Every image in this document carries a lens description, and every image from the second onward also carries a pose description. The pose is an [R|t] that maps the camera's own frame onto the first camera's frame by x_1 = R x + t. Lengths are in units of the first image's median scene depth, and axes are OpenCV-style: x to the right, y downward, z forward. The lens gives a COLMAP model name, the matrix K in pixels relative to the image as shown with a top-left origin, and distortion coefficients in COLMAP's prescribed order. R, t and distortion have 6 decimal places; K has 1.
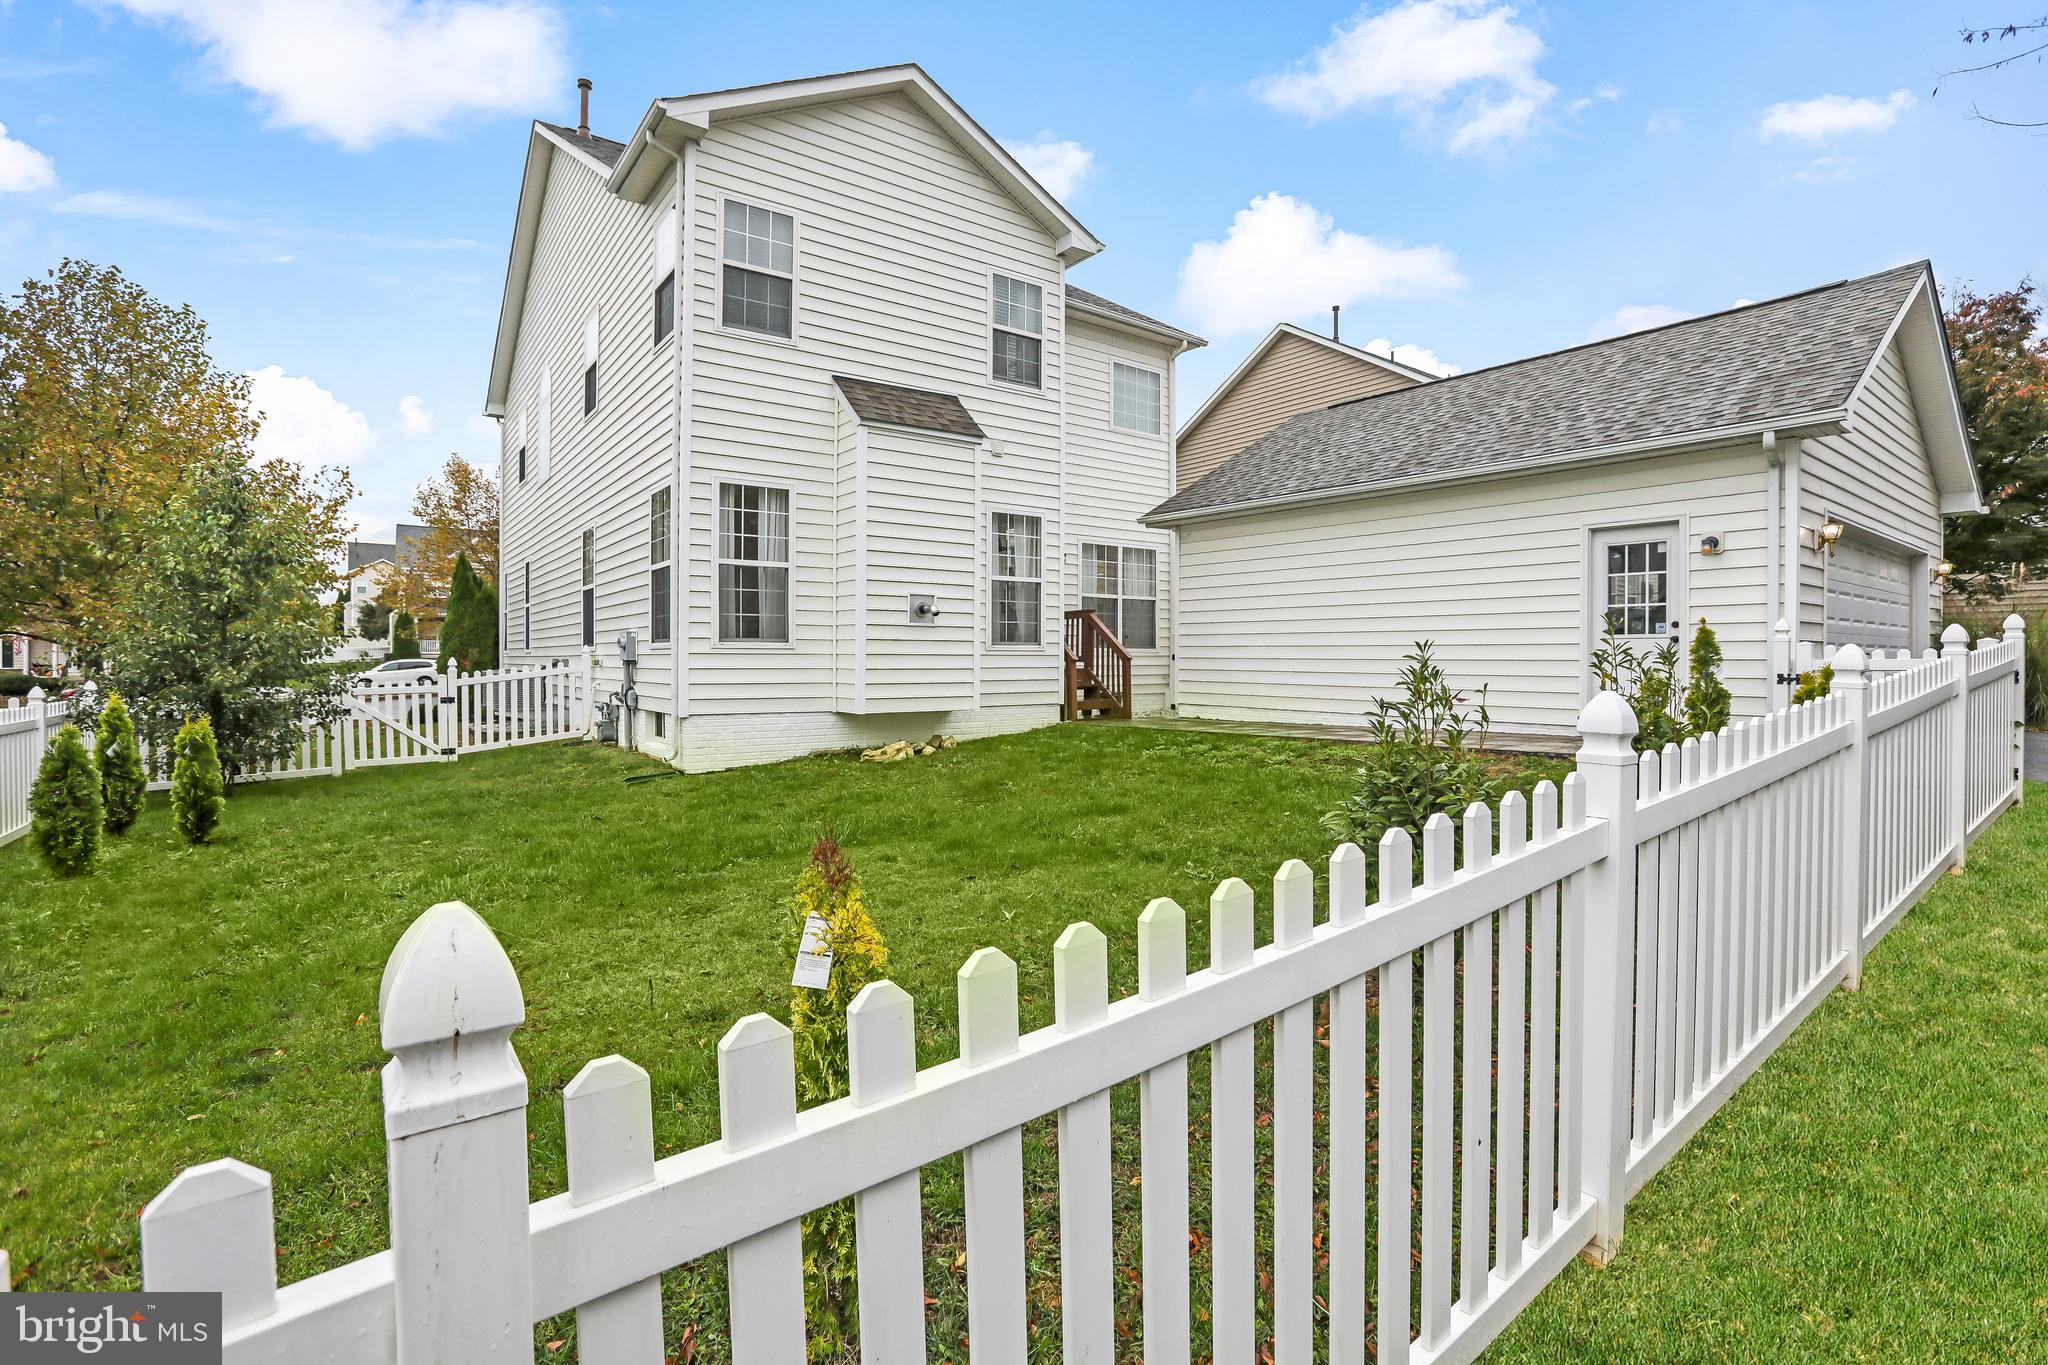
lens RADIAL K [[949.5, 0, 1023.3], [0, 949.5, 657.1], [0, 0, 1]] dist [-0.085976, 0.026612]
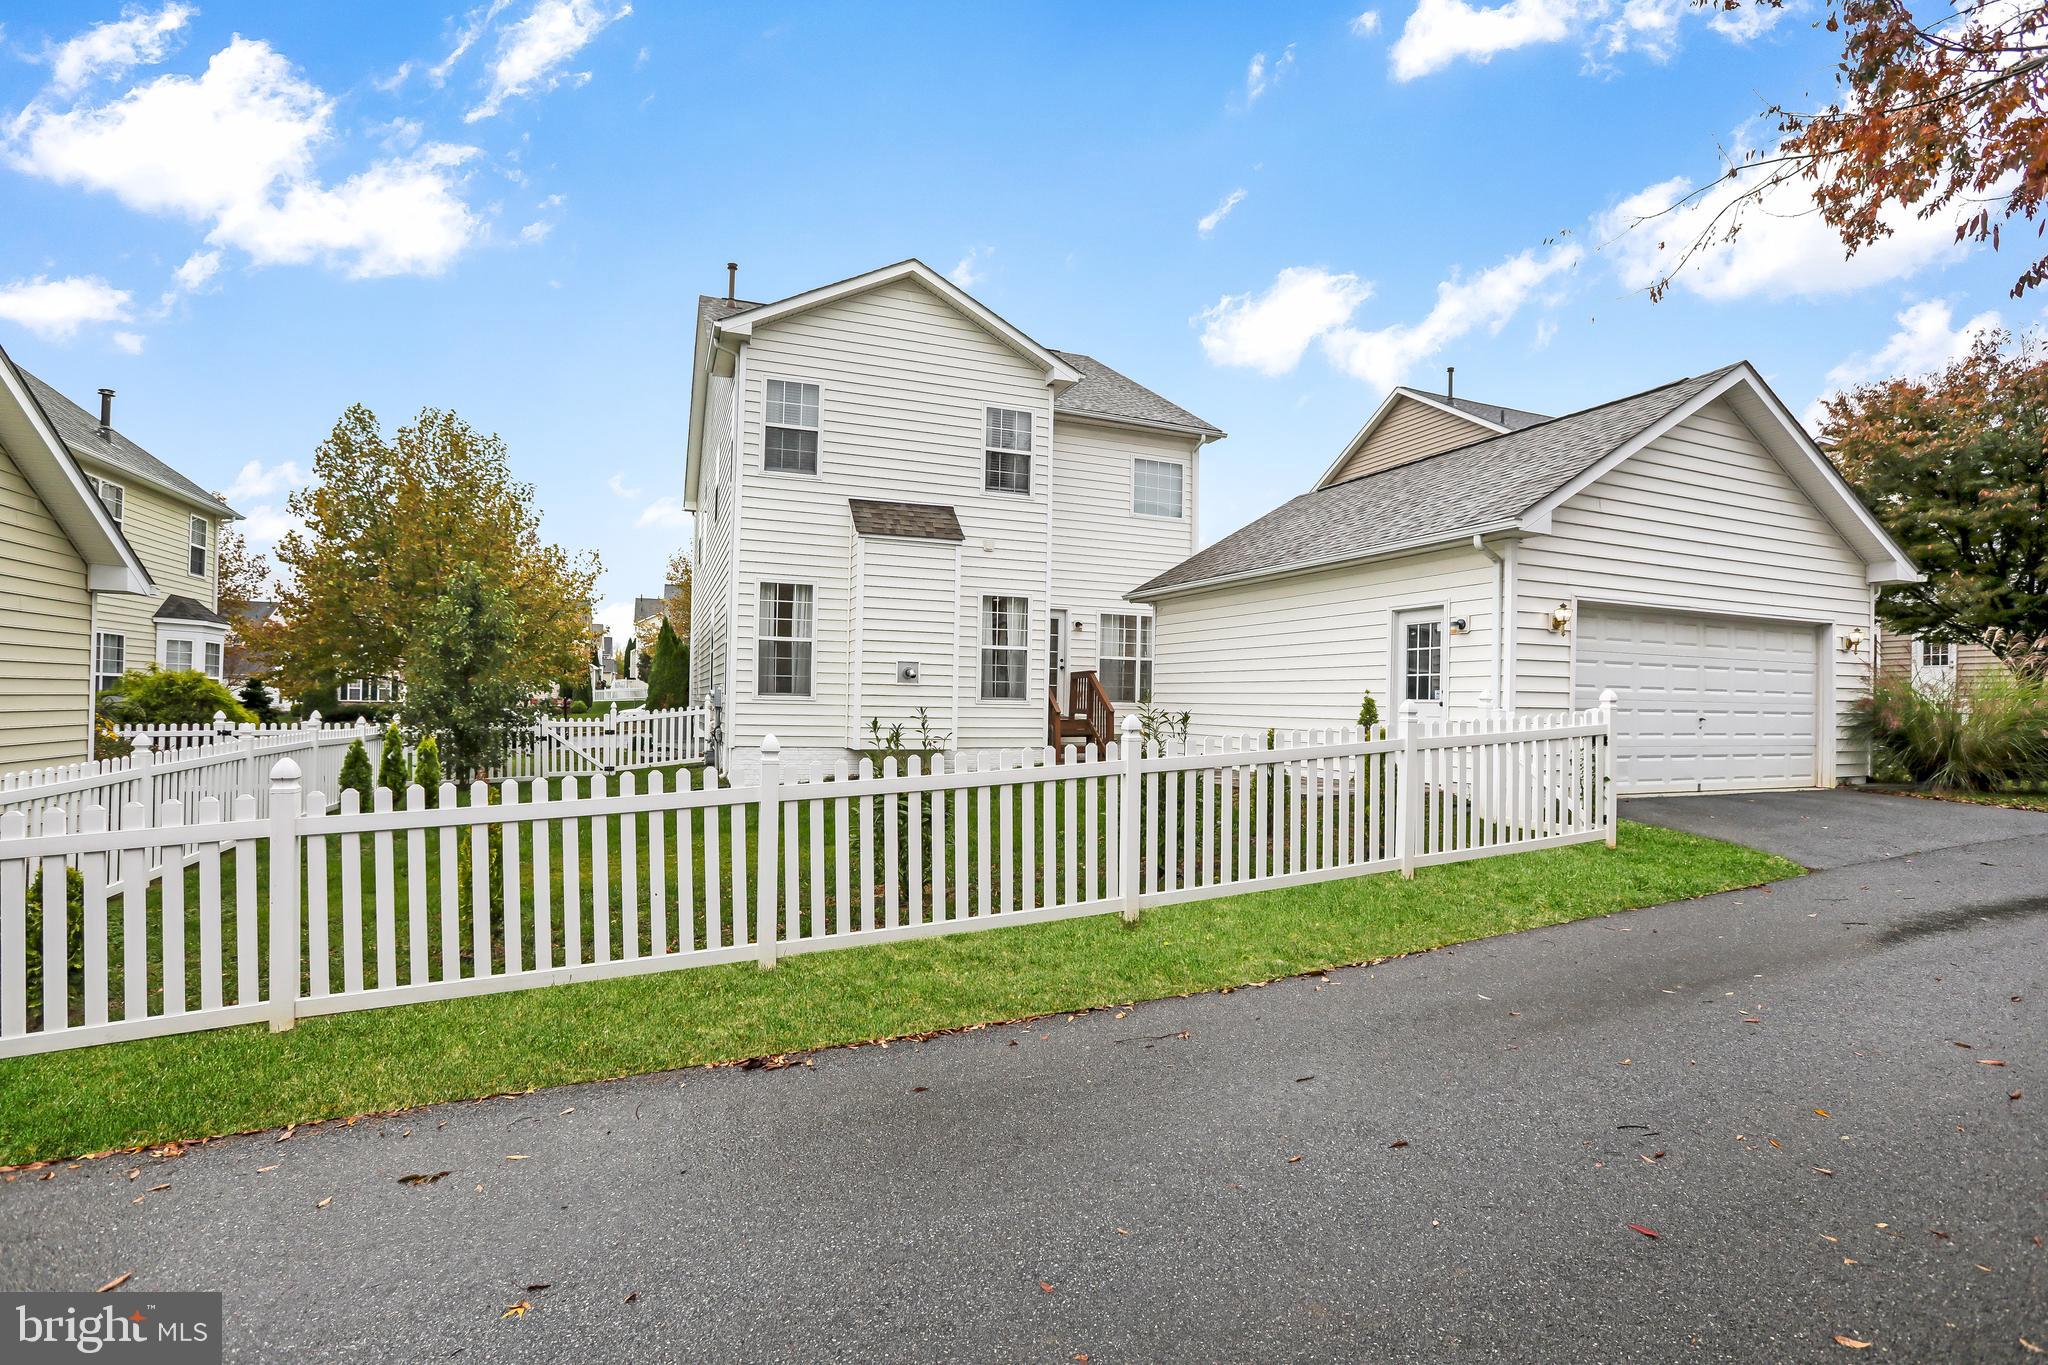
lens RADIAL K [[948.7, 0, 1024.0], [0, 948.7, 682.5], [0, 0, 1]] dist [-0.091269, -0.000062]
pose [[0.966818, 0.010185, -0.255261, 0.360980], [-0.015984, 0.999659, -0.020656, -0.010696], [0.254964, 0.024051, 0.966651, -0.223368]]
